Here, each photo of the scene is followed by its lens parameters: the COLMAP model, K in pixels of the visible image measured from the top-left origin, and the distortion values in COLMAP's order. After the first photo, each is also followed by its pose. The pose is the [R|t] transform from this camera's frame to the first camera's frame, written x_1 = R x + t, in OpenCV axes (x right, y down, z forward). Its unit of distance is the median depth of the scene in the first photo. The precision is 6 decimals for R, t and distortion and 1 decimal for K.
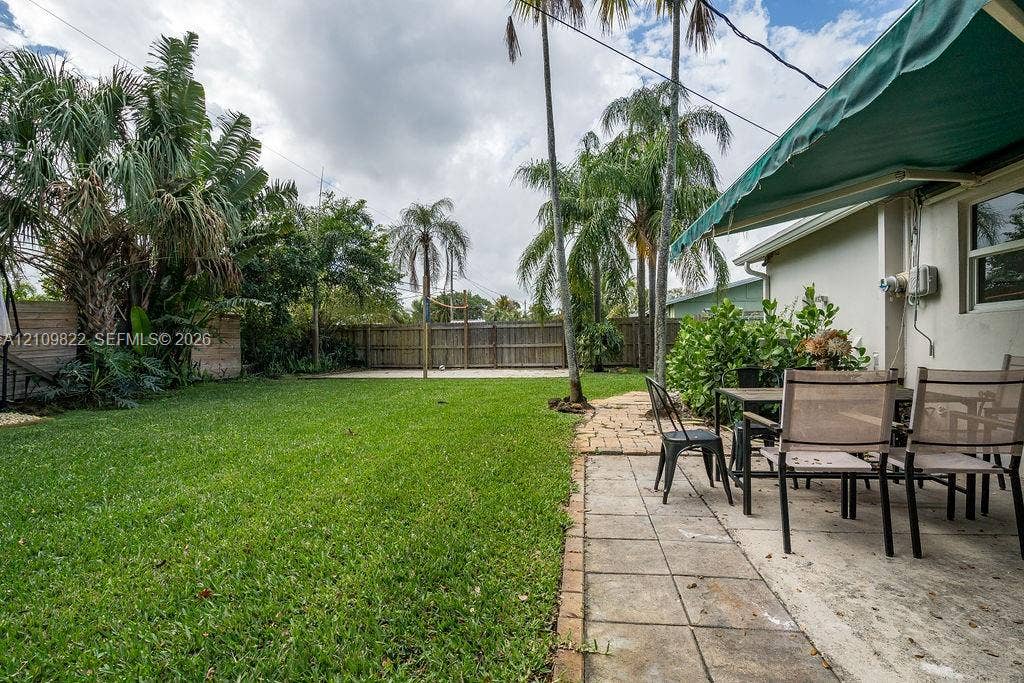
lens RADIAL K [[517.9, 0, 518.1], [0, 517.9, 347.3], [0, 0, 1]] dist [-0.055861, 0.021395]
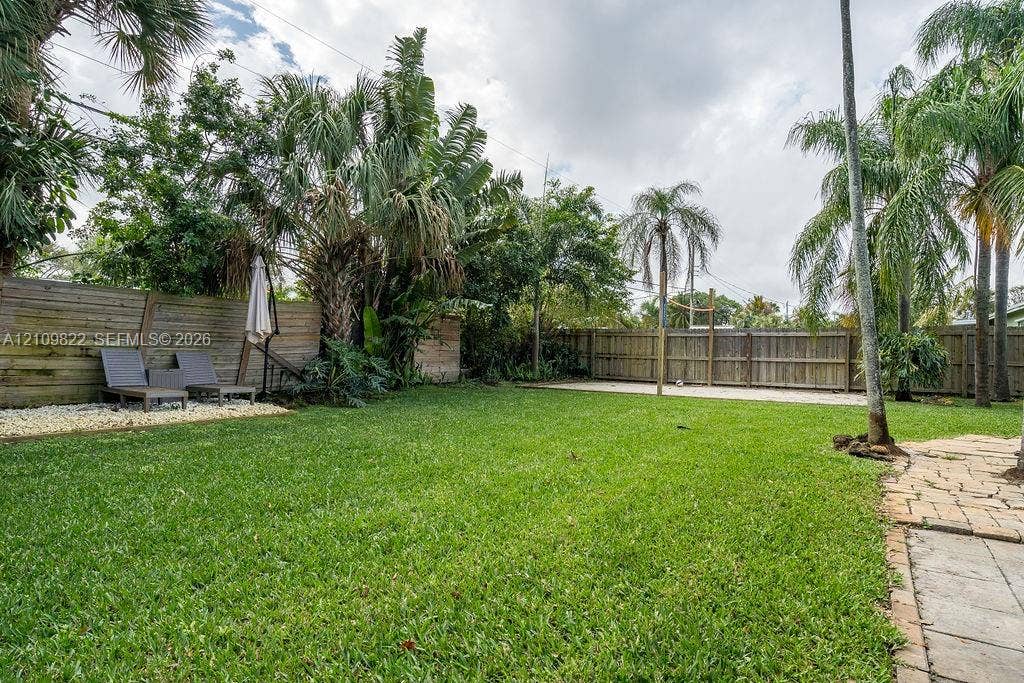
lens RADIAL K [[601.8, 0, 512.0], [0, 601.8, 341.5], [0, 0, 1]] dist [0.000024, 0.002473]
pose [[0.915645, 0.025797, -0.401160, -0.010354], [-0.035624, 0.999220, -0.017056, -0.001019], [0.400407, 0.029908, 0.915849, 0.019252]]
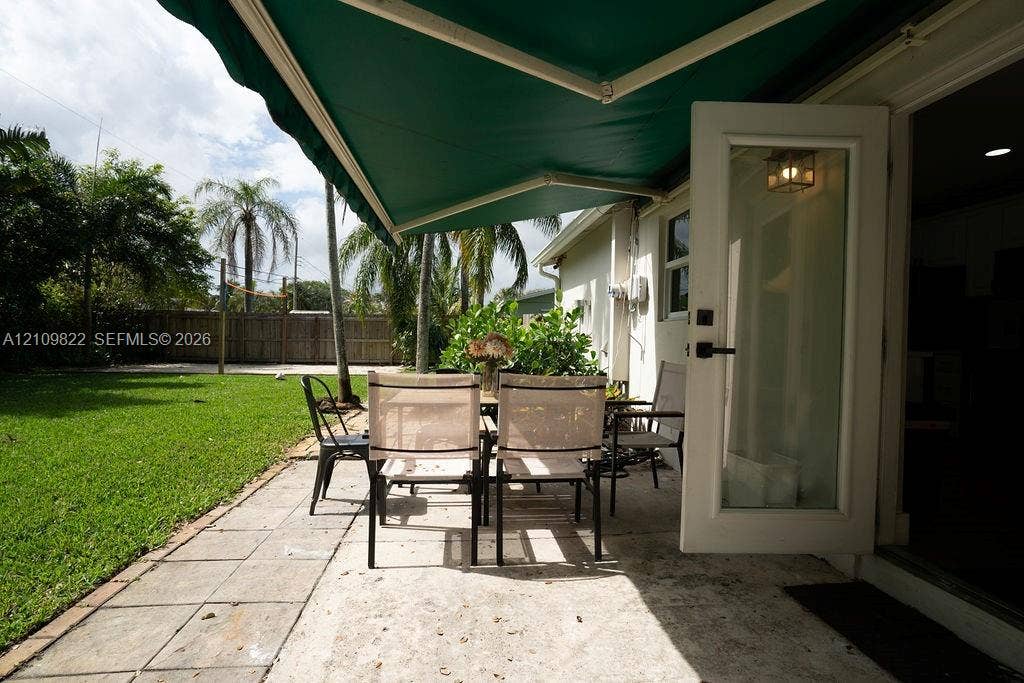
lens RADIAL K [[529.6, 0, 512.0], [0, 529.6, 341.5], [0, 0, 1]] dist [0.016447, 0.000513]
pose [[0.972094, 0.030390, 0.232617, 0.091316], [-0.029095, 0.999536, -0.008993, -0.001671], [-0.232782, 0.001974, 0.972527, -0.002864]]
